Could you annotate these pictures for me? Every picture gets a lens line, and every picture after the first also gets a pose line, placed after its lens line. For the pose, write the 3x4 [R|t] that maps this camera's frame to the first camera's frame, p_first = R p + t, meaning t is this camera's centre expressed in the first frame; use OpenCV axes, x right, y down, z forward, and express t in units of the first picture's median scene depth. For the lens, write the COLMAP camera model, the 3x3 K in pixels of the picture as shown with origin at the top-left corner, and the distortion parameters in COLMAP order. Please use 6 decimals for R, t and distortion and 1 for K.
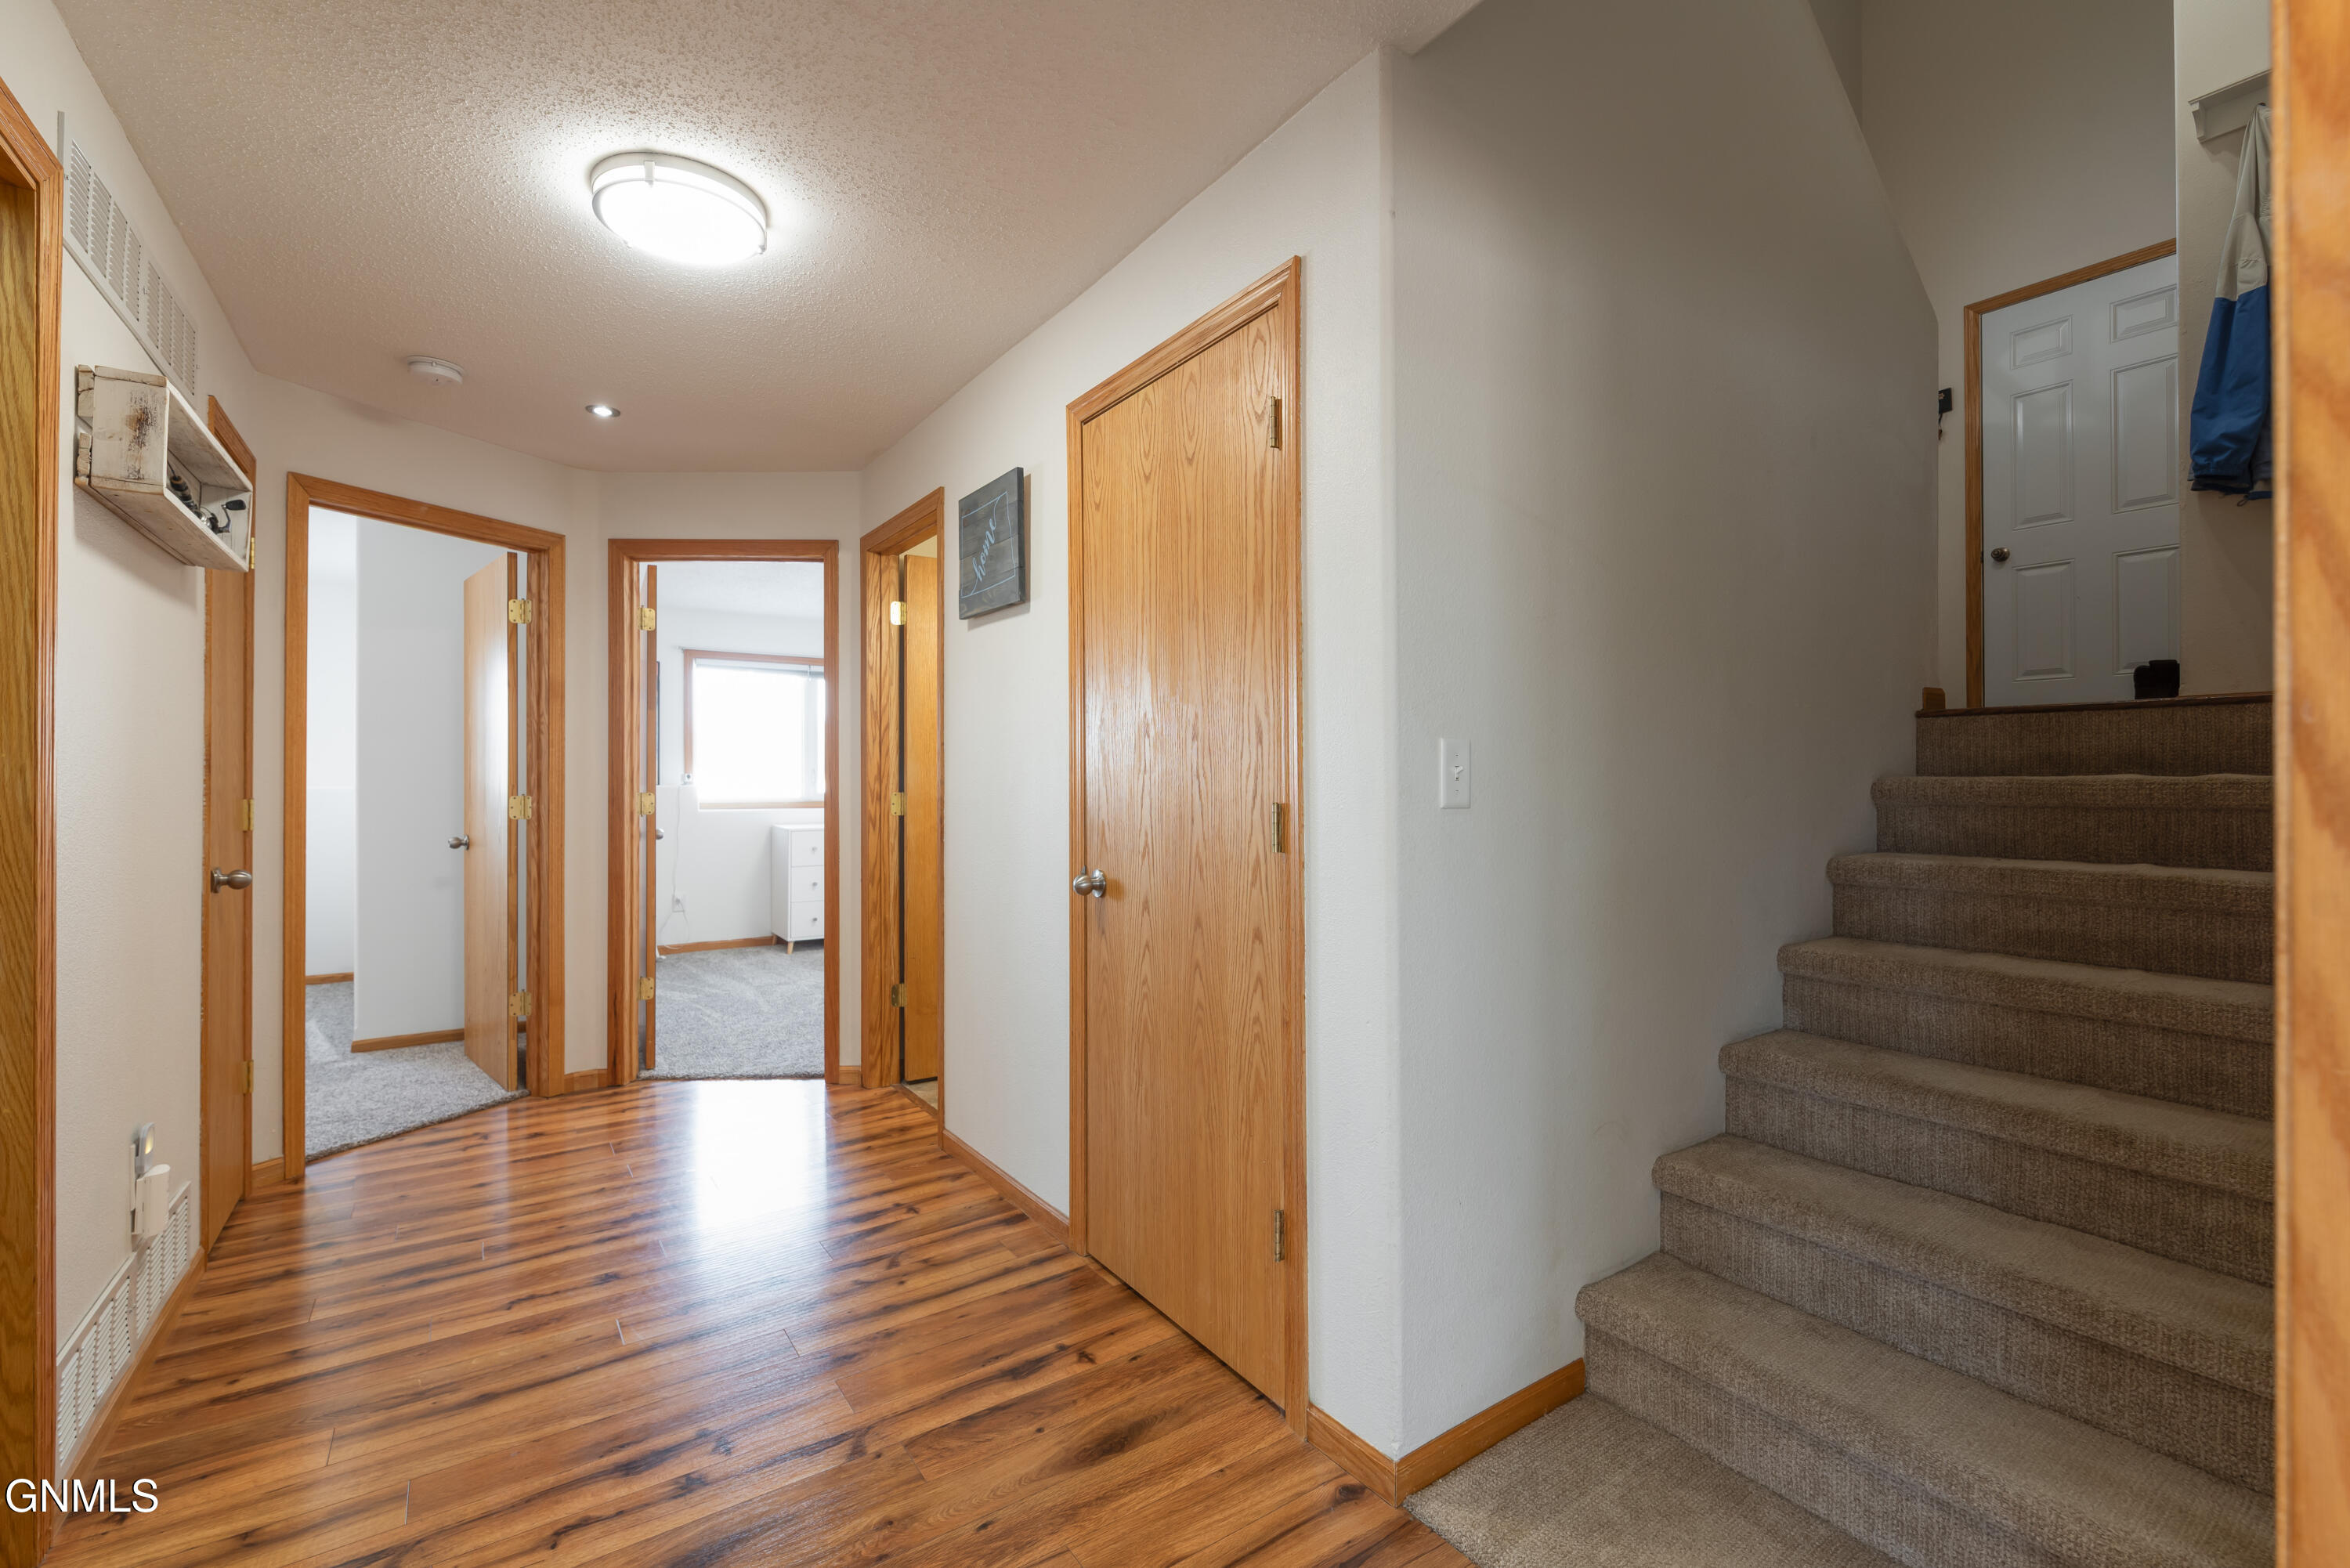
lens RADIAL K [[1013.3, 0, 1179.3], [0, 1013.3, 778.9], [0, 0, 1]] dist [0.002274, 0.000201]
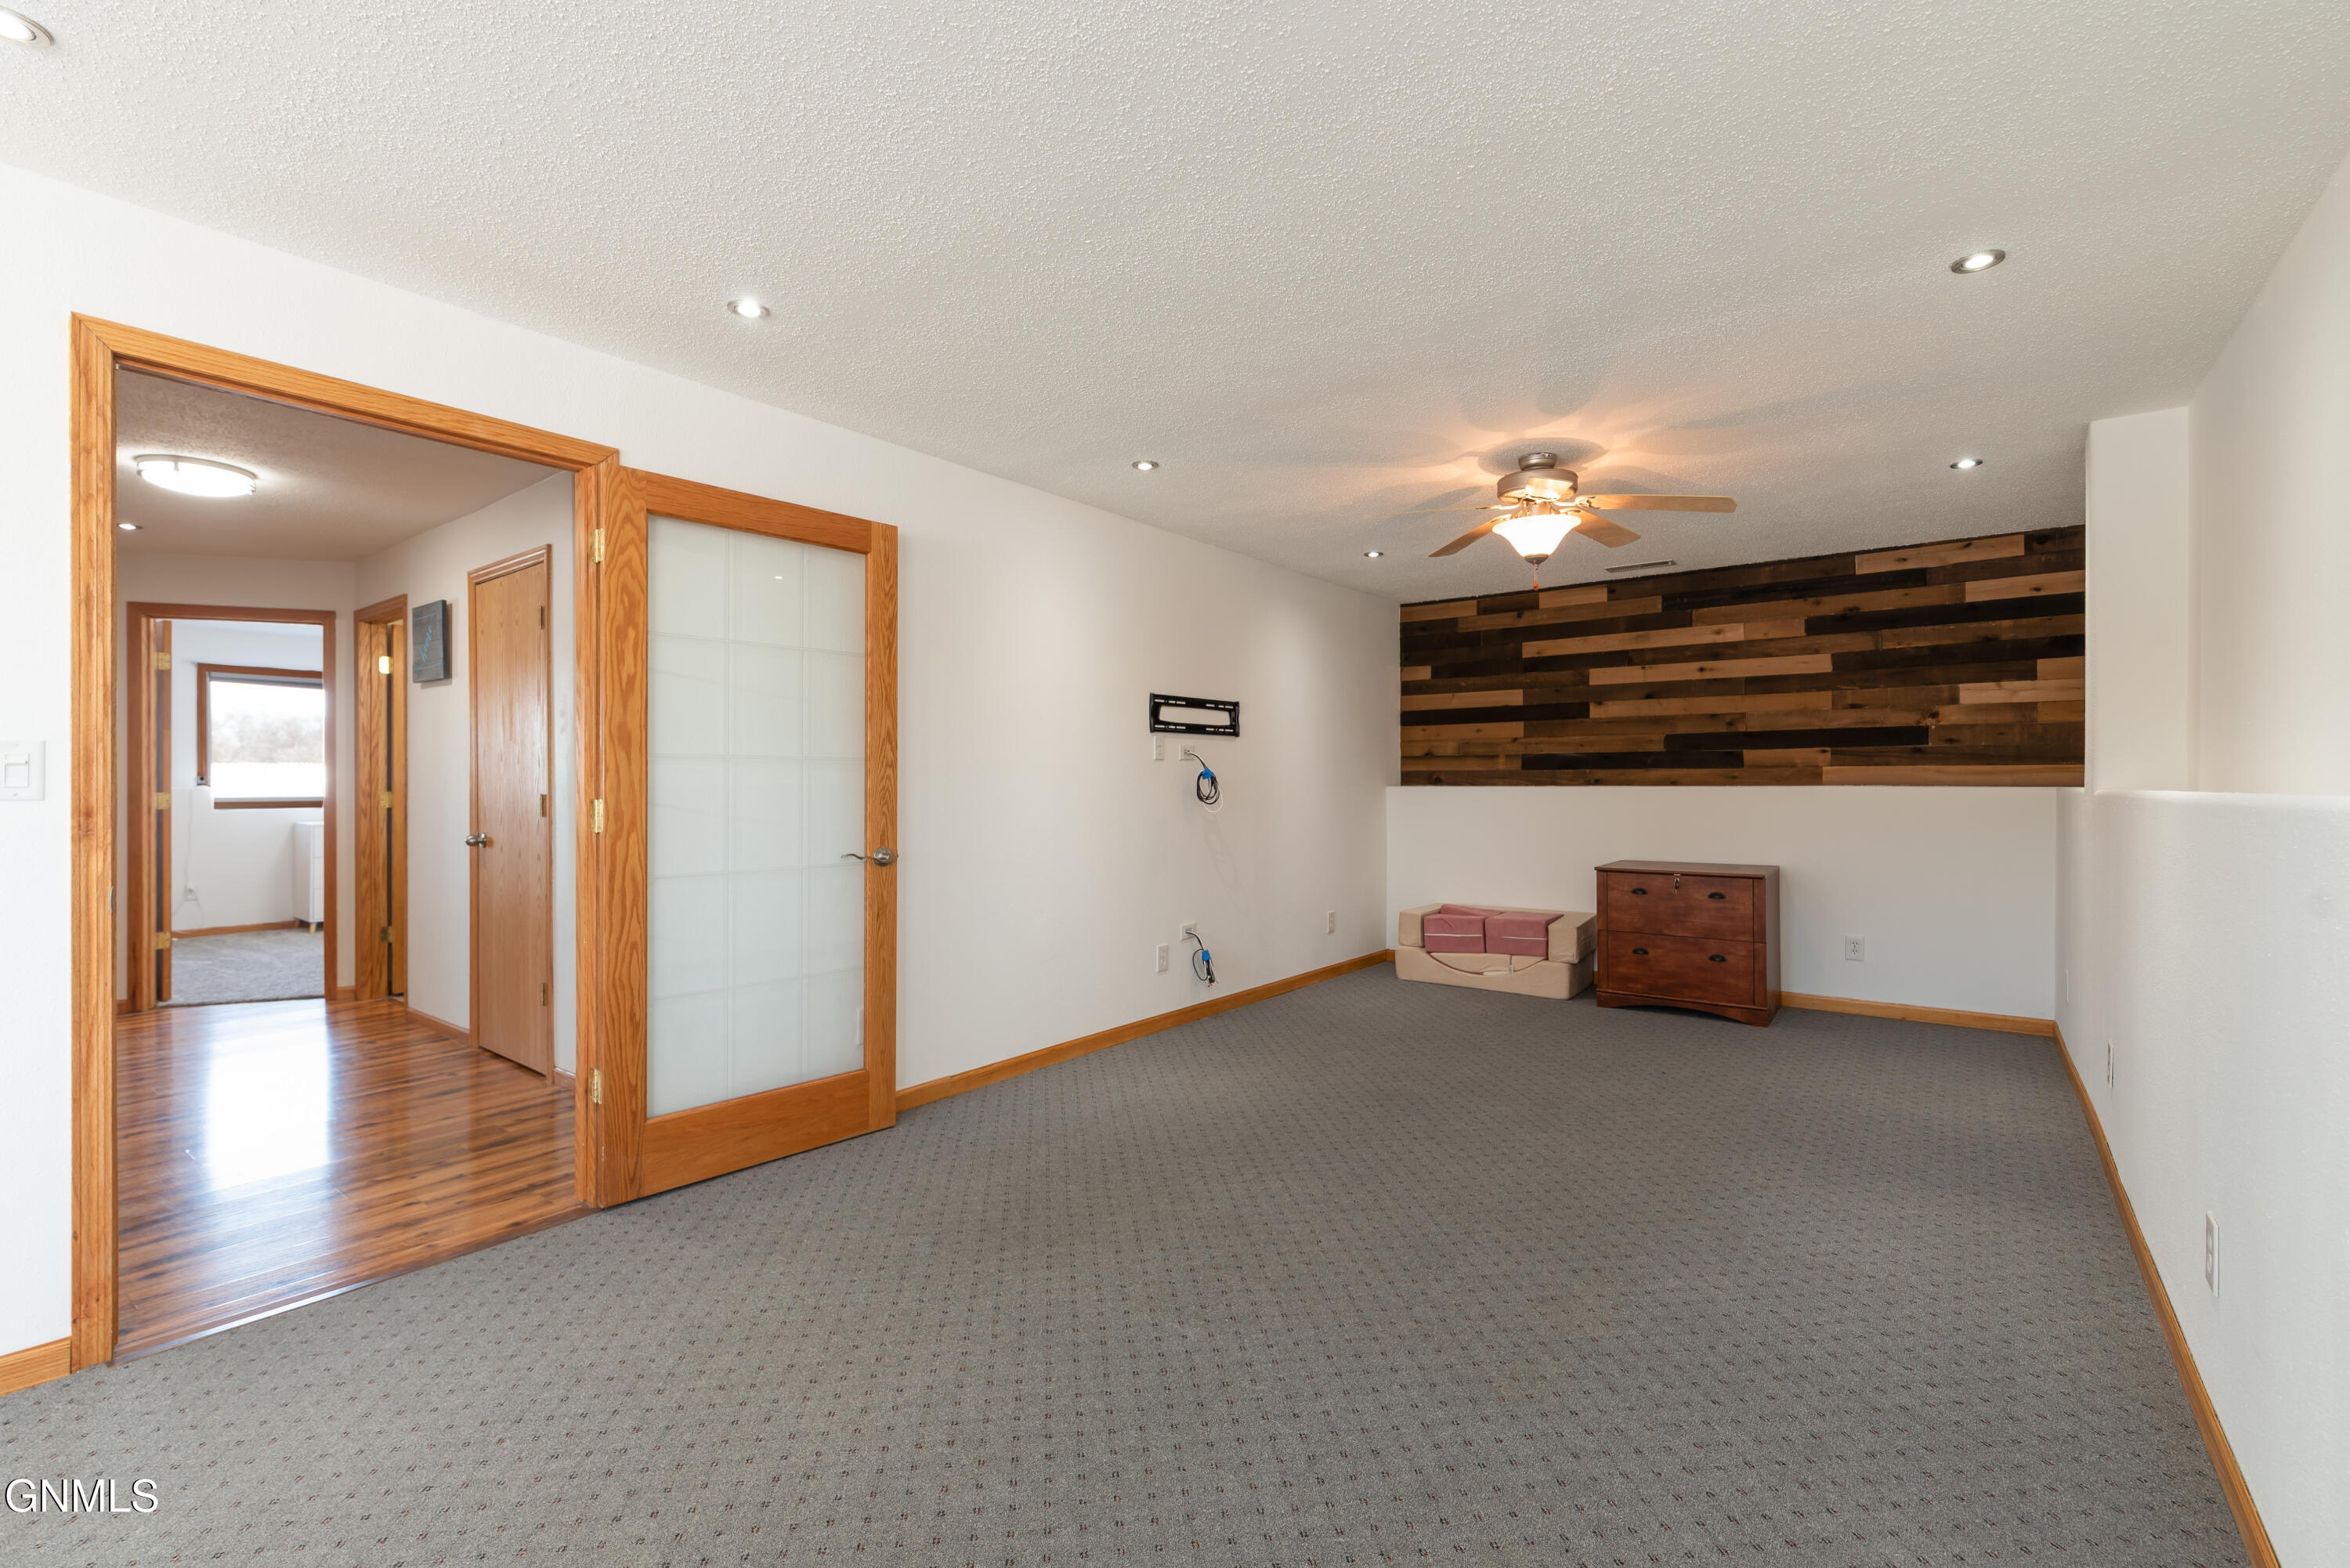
lens RADIAL K [[1013.3, 0, 1170.5], [0, 1013.3, 779.9], [0, 0, 1]] dist [0.002274, 0.000201]
pose [[0.952529, 0.000078, 0.304449, 0.476581], [-0.000181, 1.000000, 0.000308, -0.004669], [-0.304449, -0.000349, 0.952529, -0.976391]]
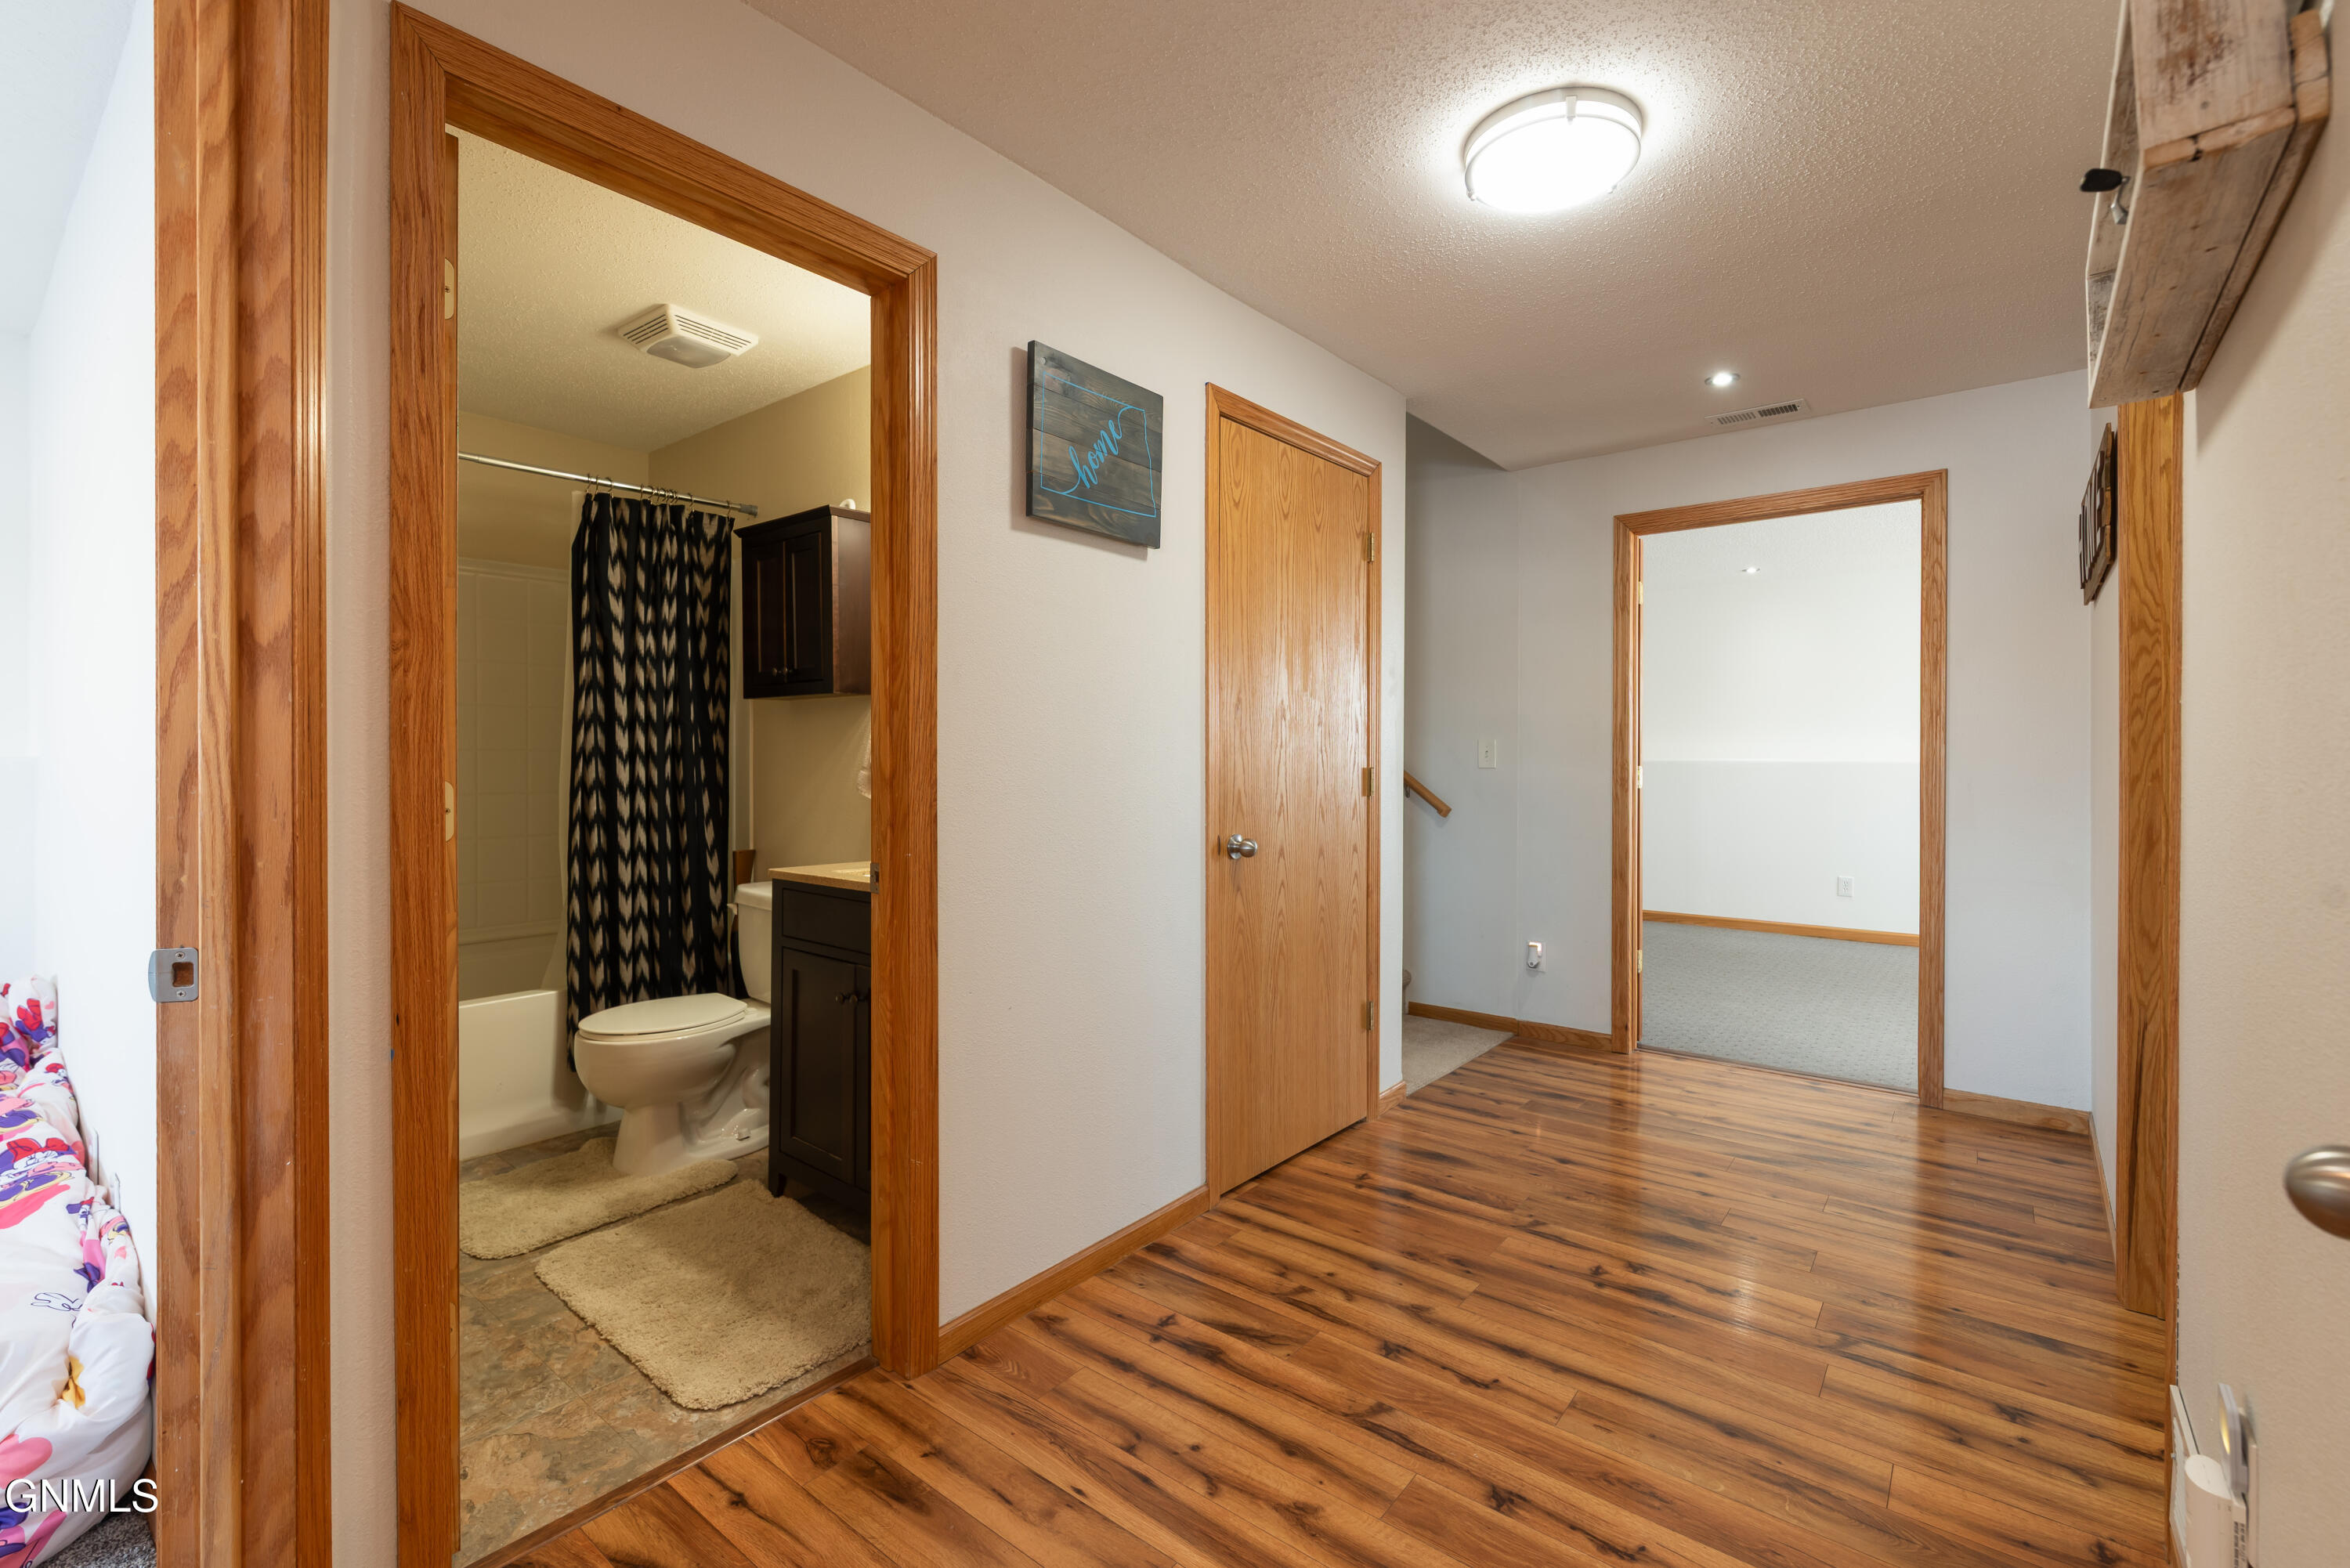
lens RADIAL K [[1013.3, 0, 1168.8], [0, 1013.3, 763.6], [0, 0, 1]] dist [0.002274, 0.000201]
pose [[-0.268416, -0.005261, 0.963289, -0.988241], [-0.002761, 0.999985, 0.004692, 0.006735], [-0.963299, -0.001400, -0.268426, 1.201688]]
